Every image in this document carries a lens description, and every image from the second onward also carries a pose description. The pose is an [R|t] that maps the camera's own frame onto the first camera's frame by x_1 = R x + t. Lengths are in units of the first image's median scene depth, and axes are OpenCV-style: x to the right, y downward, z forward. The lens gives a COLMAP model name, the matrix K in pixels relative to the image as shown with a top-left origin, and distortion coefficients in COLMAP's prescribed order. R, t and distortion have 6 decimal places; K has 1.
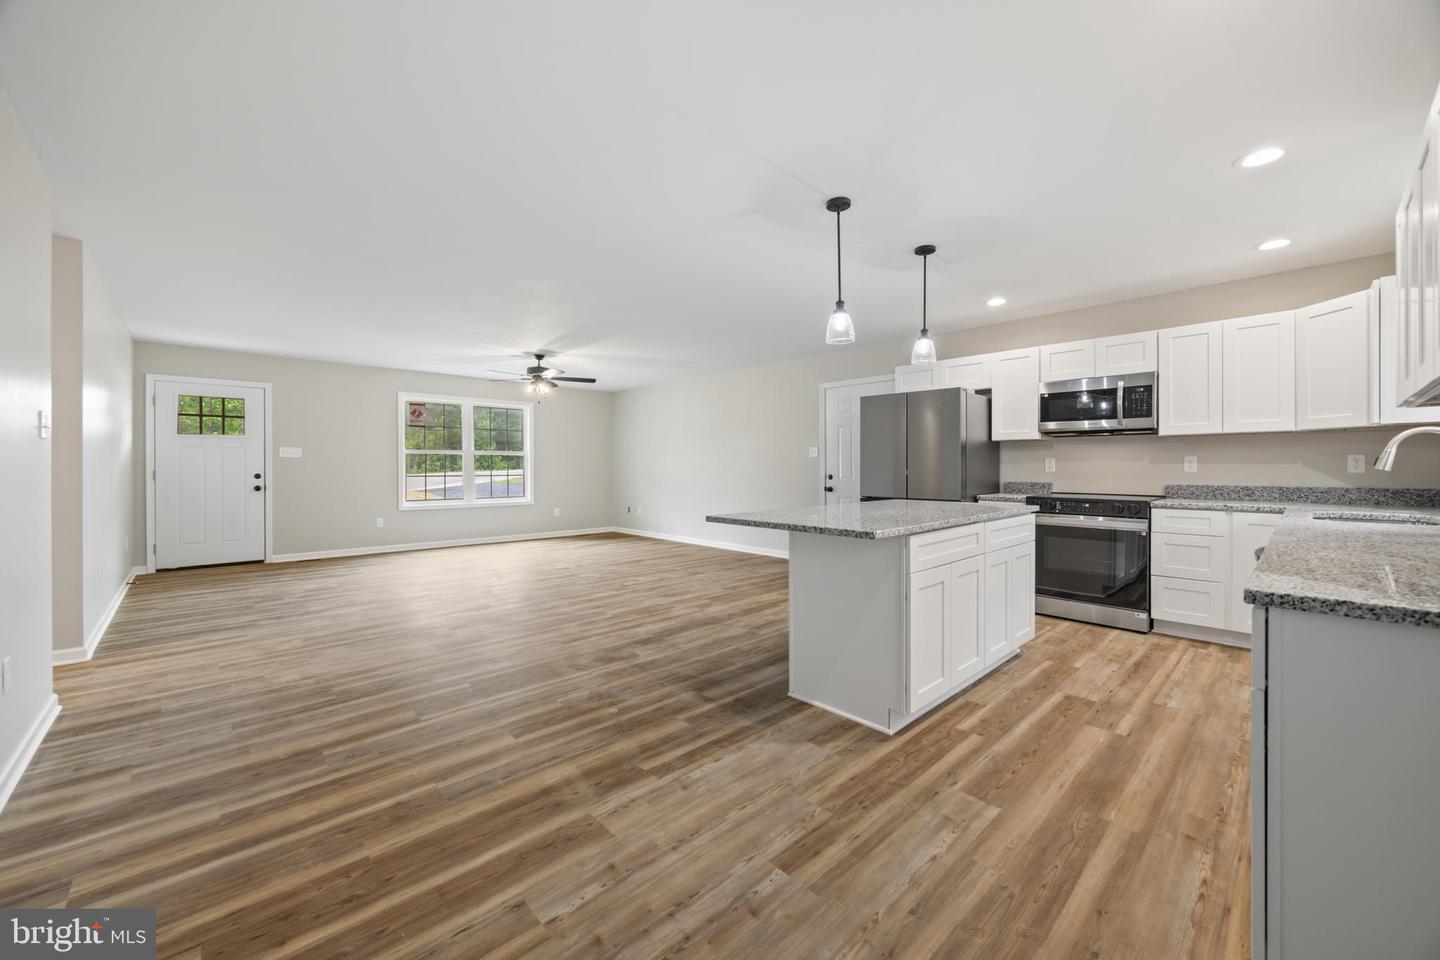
lens RADIAL K [[555.3, 0, 722.3], [0, 555.3, 475.5], [0, 0, 1]] dist [-0.002861, -0.000279]
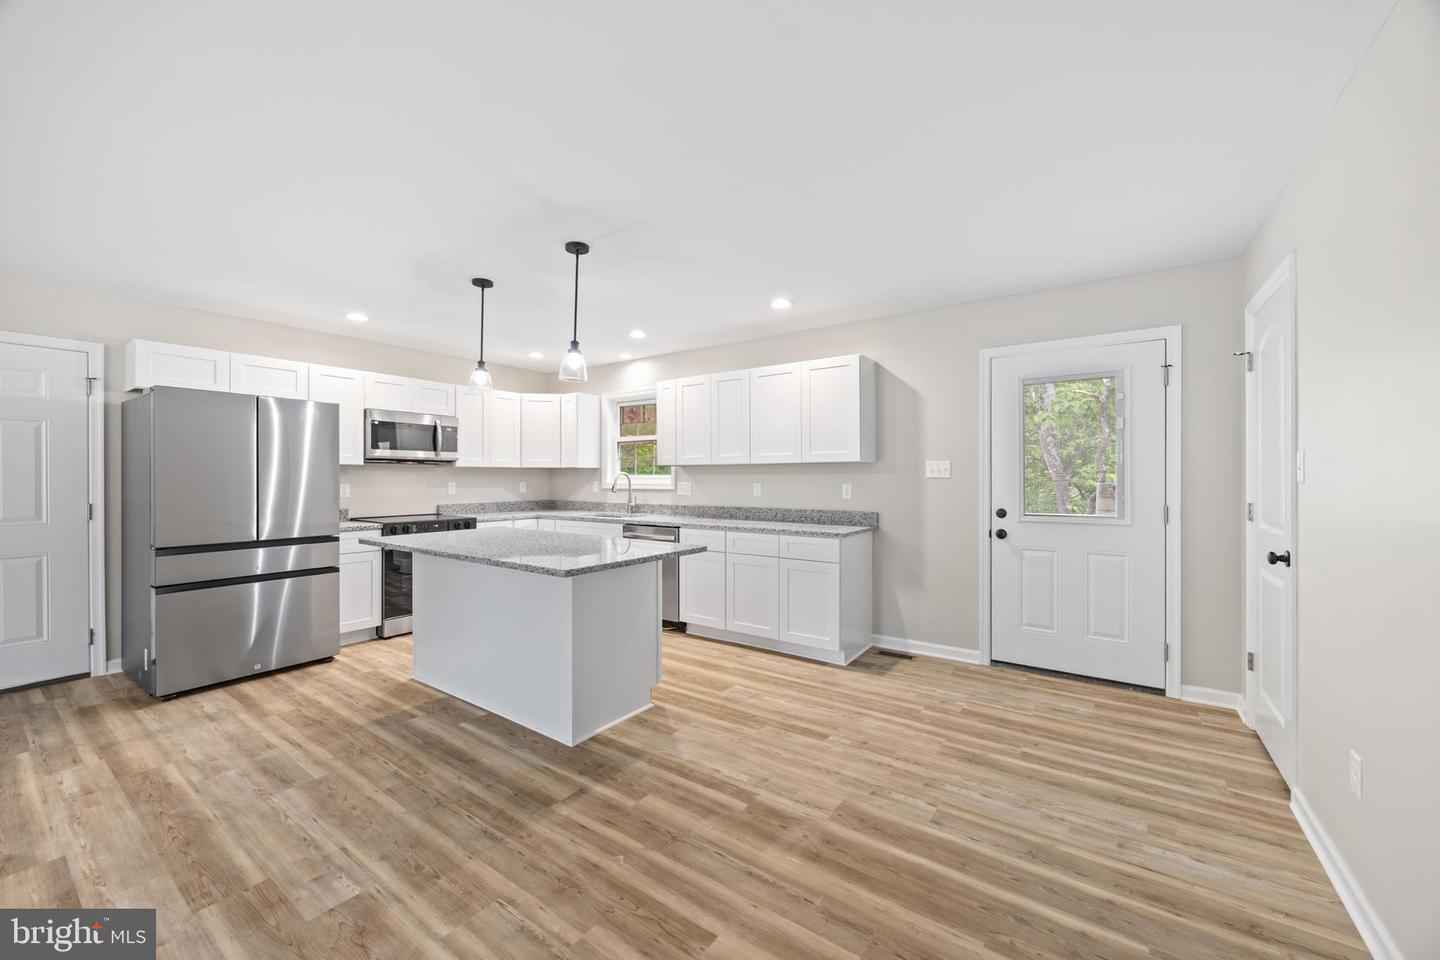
lens RADIAL K [[555.3, 0, 717.0], [0, 555.3, 480.0], [0, 0, 1]] dist [-0.002861, -0.000279]
pose [[-0.198280, -0.004336, 0.980136, -0.903907], [0.016150, 0.999840, 0.007691, -0.062217], [-0.980012, 0.017354, -0.198178, 1.000573]]
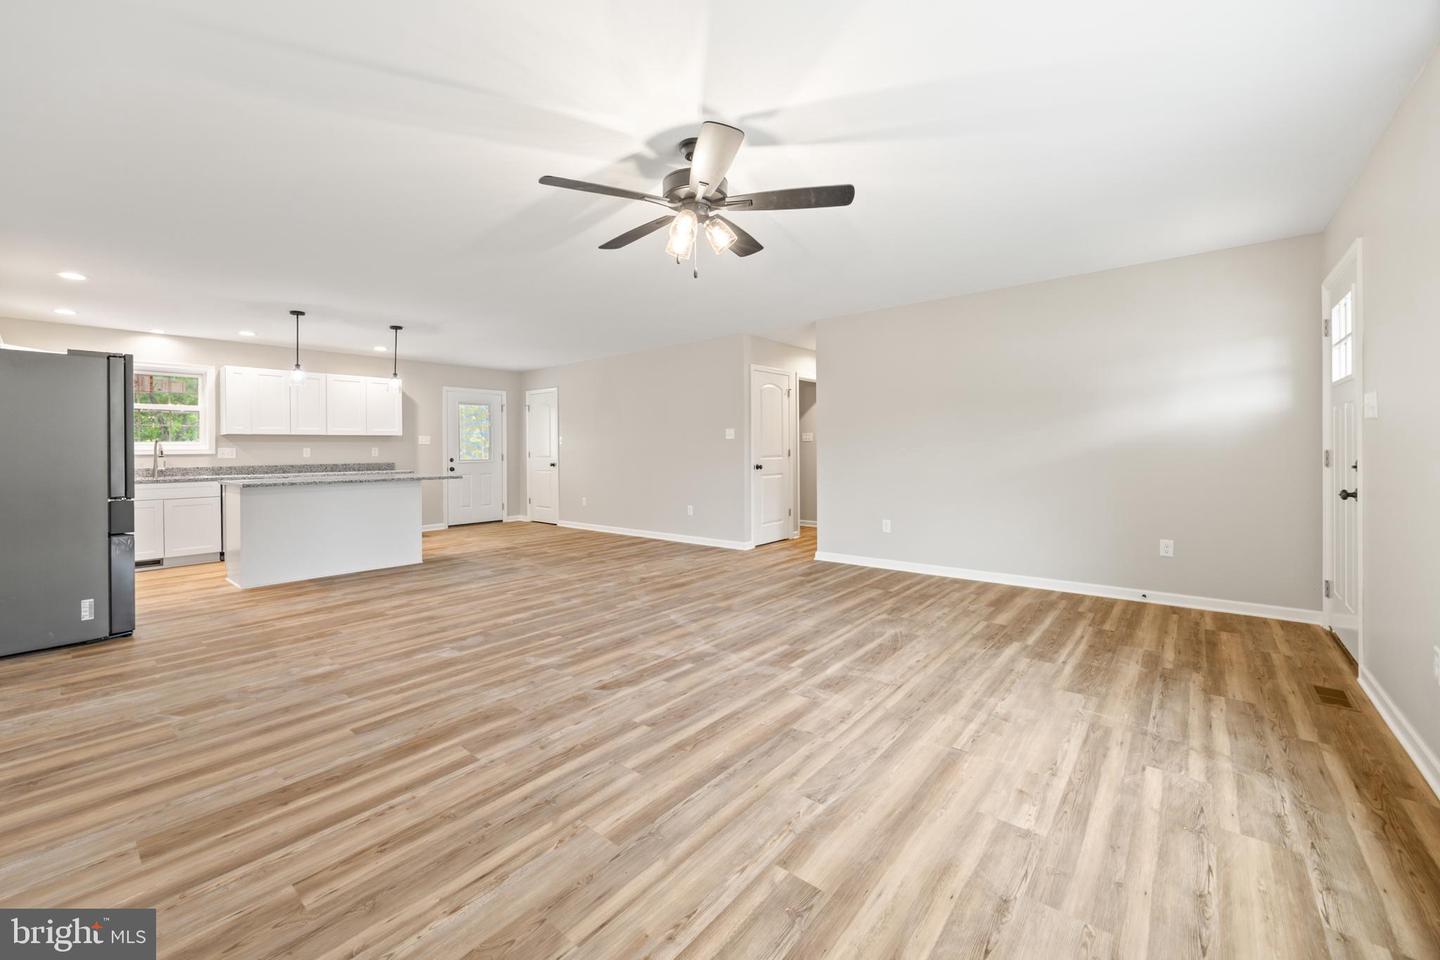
lens RADIAL K [[580.7, 0, 679.4], [0, 580.7, 459.1], [0, 0, 1]] dist [0.002657, 0.000382]
pose [[-0.996259, 0.009908, -0.085849, -0.689822], [0.007223, 0.999477, 0.031525, -0.056982], [0.086116, 0.030787, -0.995809, 3.458924]]
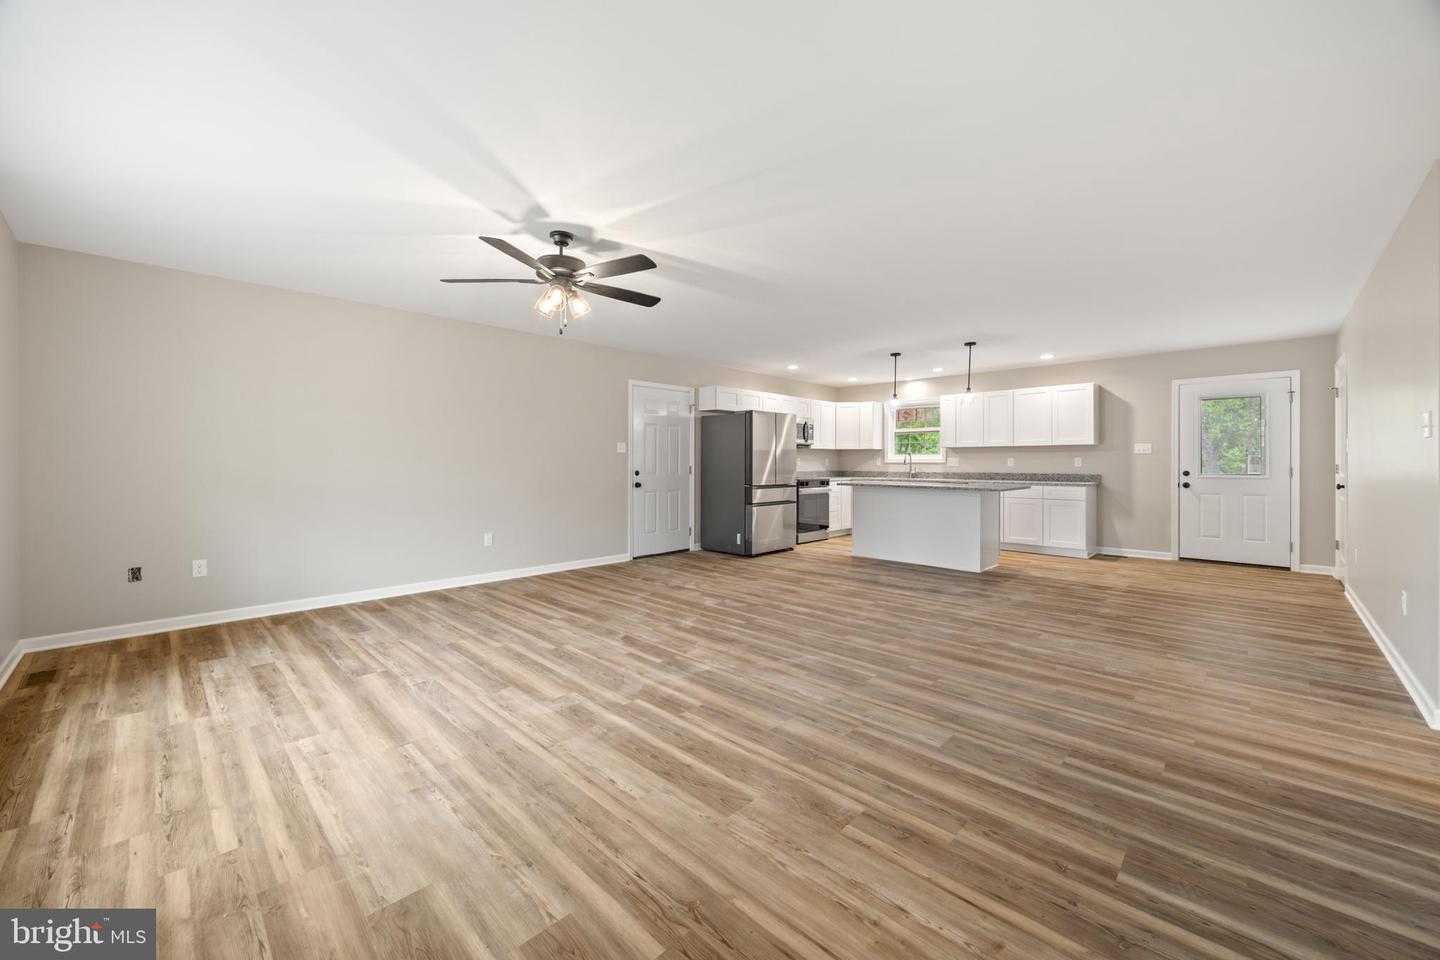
lens RADIAL K [[555.3, 0, 717.8], [0, 555.3, 465.8], [0, 0, 1]] dist [-0.002861, -0.000279]
pose [[-0.039520, -0.005865, 0.999202, -2.049707], [0.015220, 0.999863, 0.006471, -0.037308], [-0.999103, 0.015464, -0.039426, 2.196635]]
